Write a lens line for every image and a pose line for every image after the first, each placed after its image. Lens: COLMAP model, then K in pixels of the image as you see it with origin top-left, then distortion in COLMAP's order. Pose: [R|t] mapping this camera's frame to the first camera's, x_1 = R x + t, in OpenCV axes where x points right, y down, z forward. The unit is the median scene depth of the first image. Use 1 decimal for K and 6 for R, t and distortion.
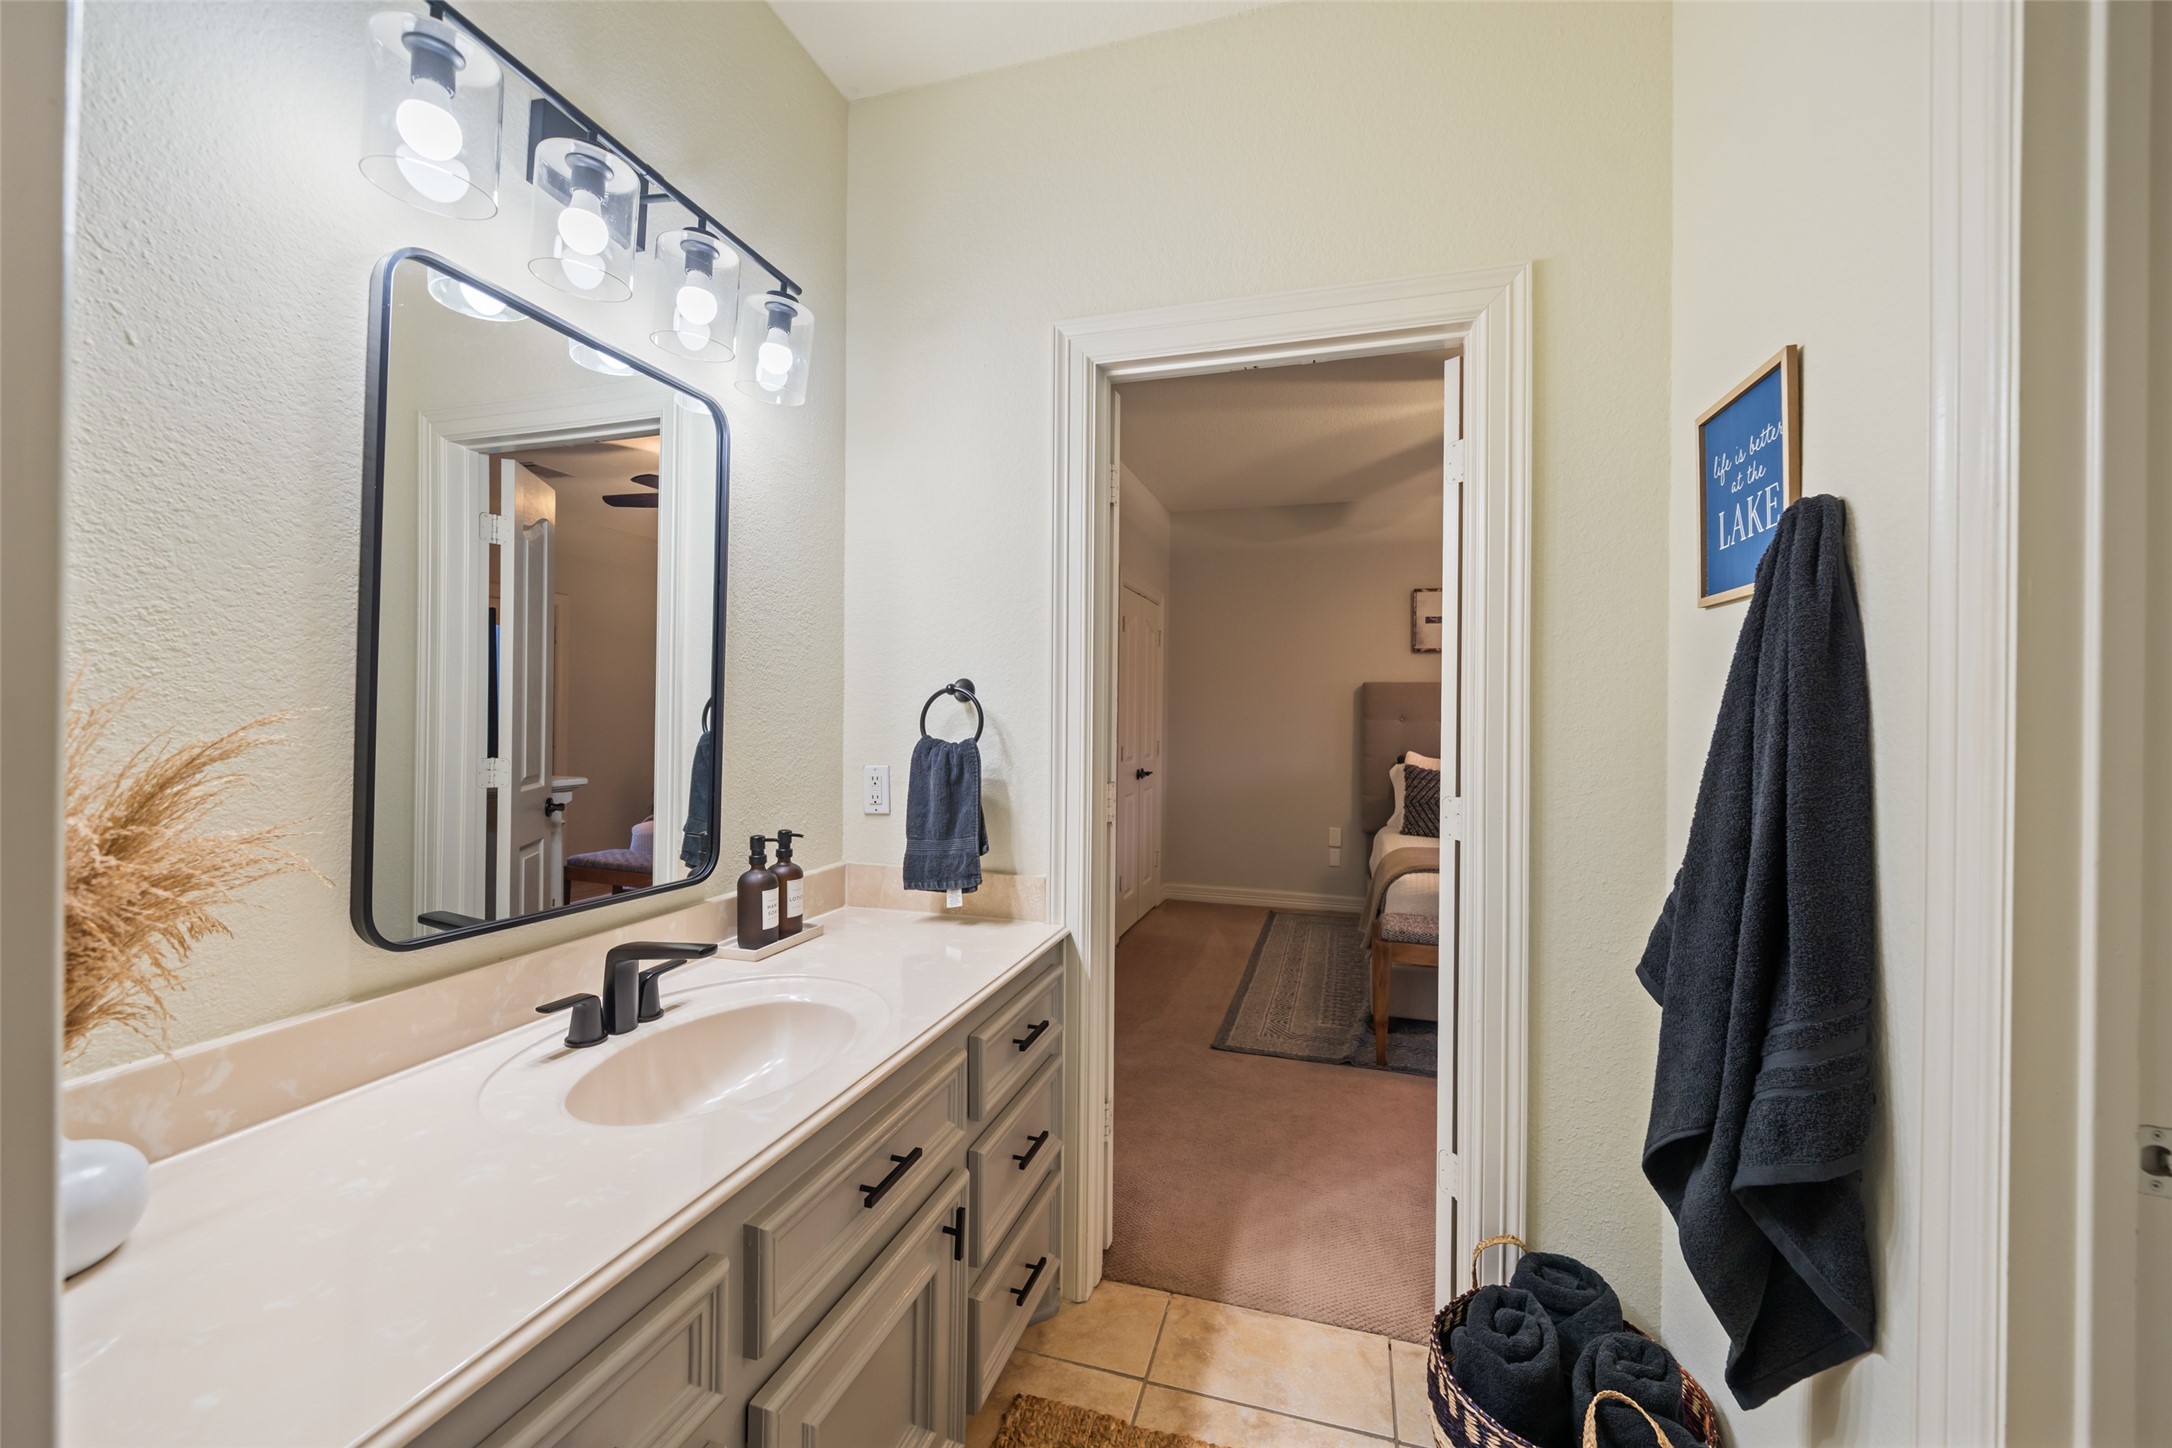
lens RADIAL K [[853.5, 0, 1088.6], [0, 853.5, 717.7], [0, 0, 1]] dist [-0.000528, 0.000219]
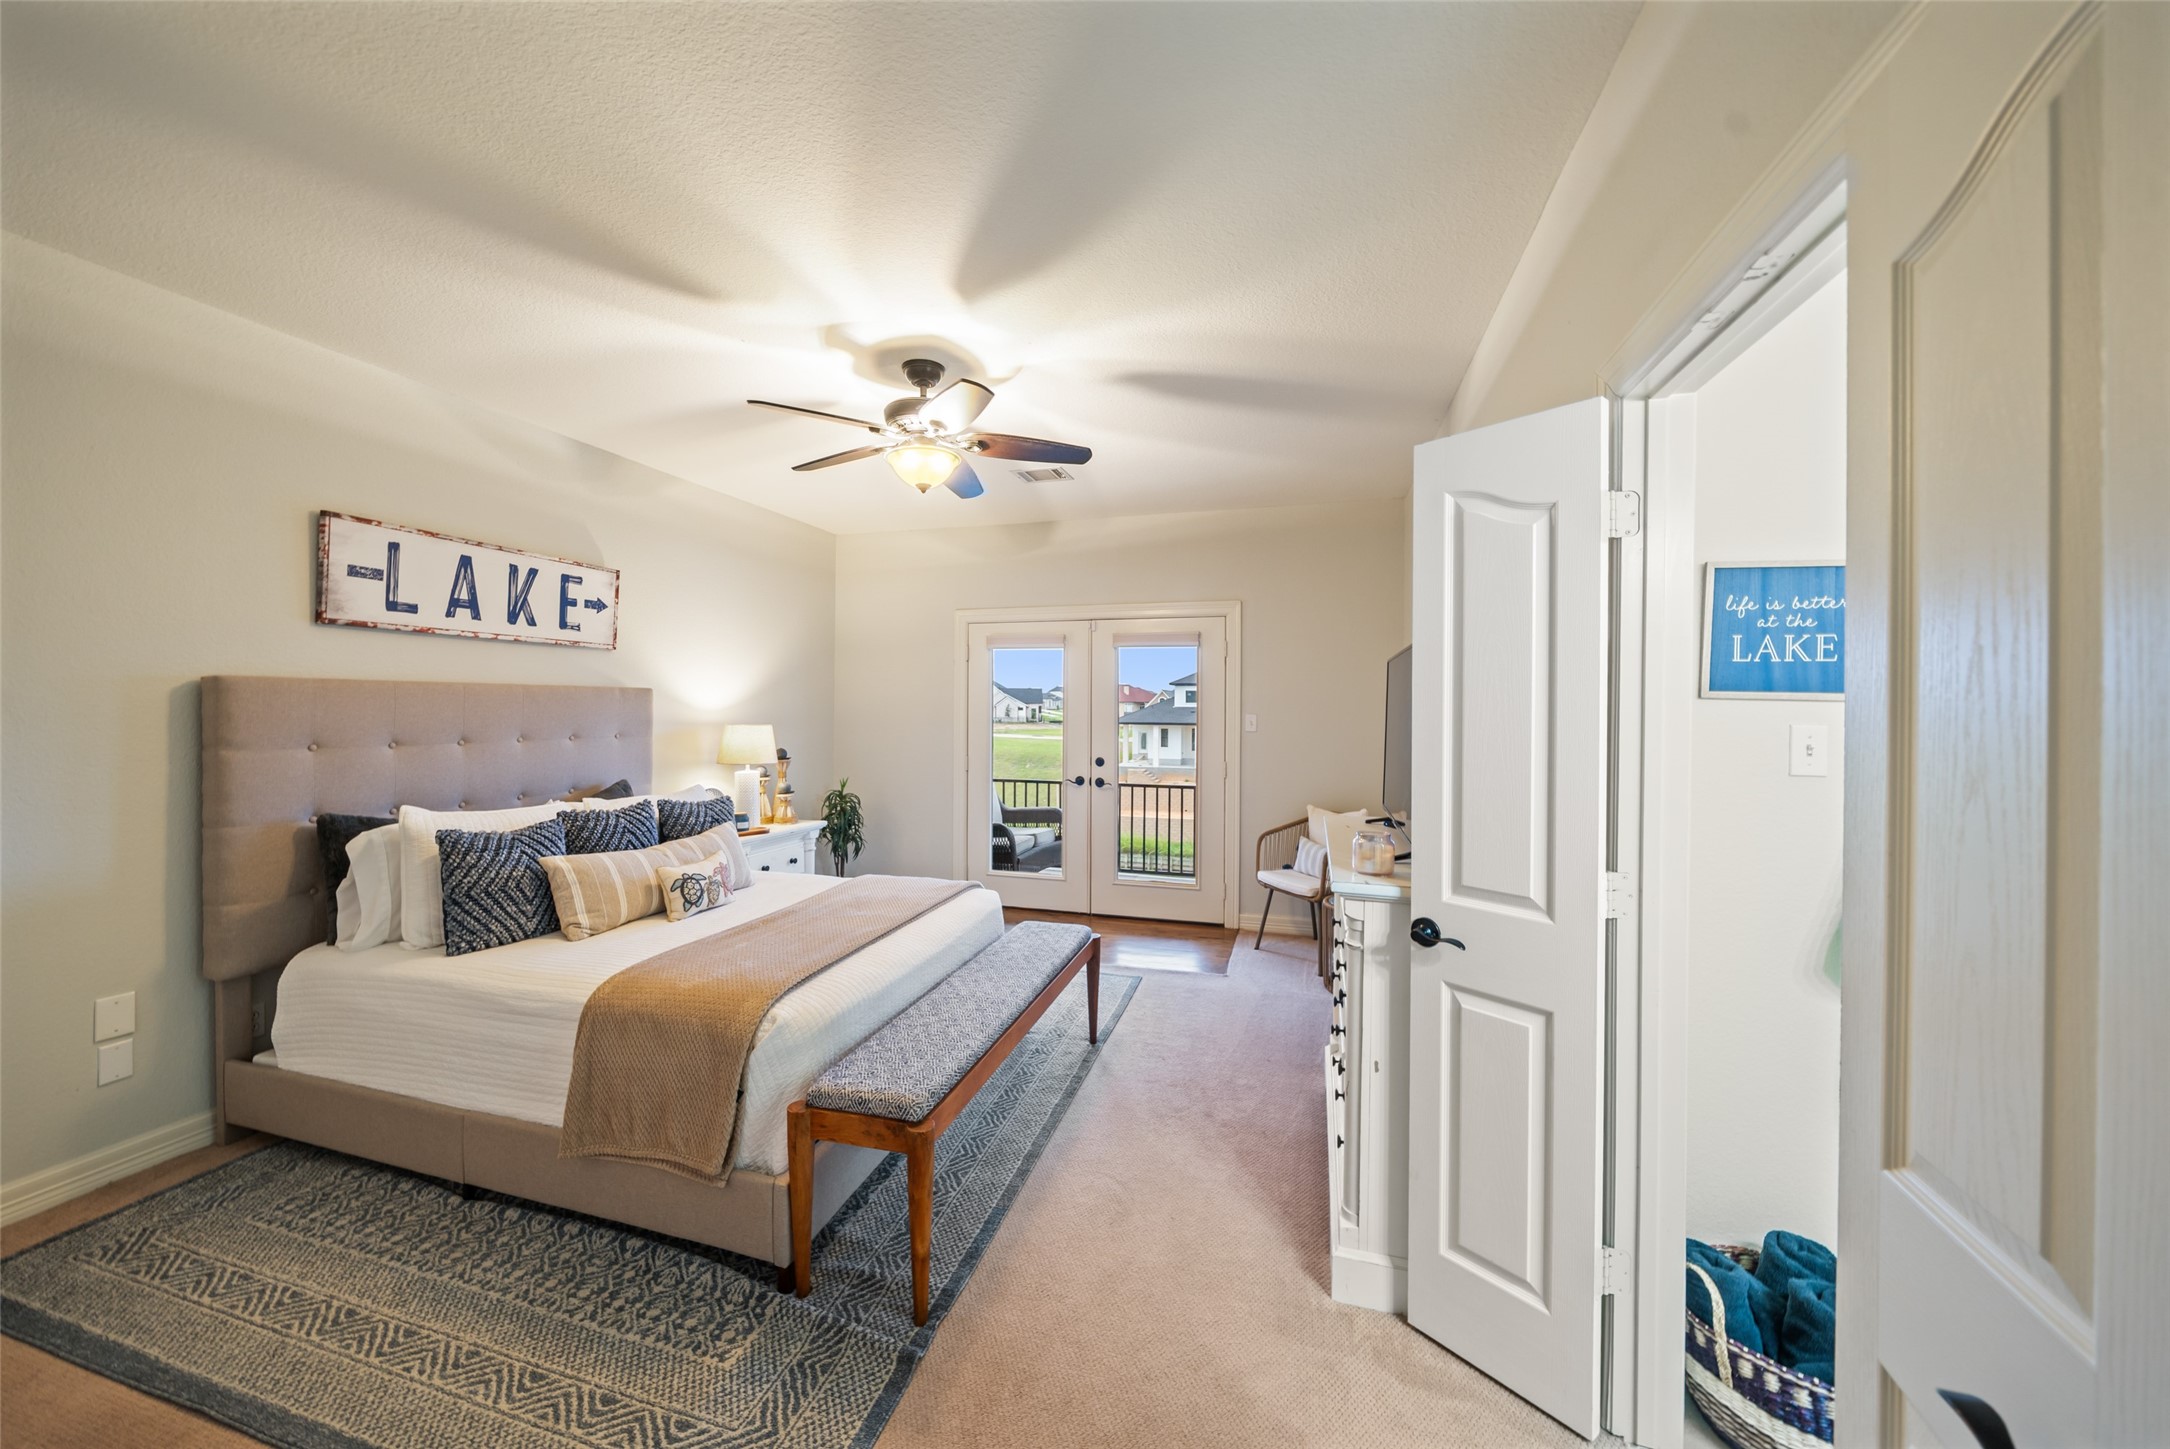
lens RADIAL K [[752.6, 0, 1100.1], [0, 752.6, 705.3], [0, 0, 1]] dist [-0.007074, 0.000653]
pose [[-0.027586, -0.010252, 0.999567, -0.121039], [-0.004610, 0.999938, 0.010129, -0.031162], [-0.999609, -0.004328, -0.027631, 0.509920]]
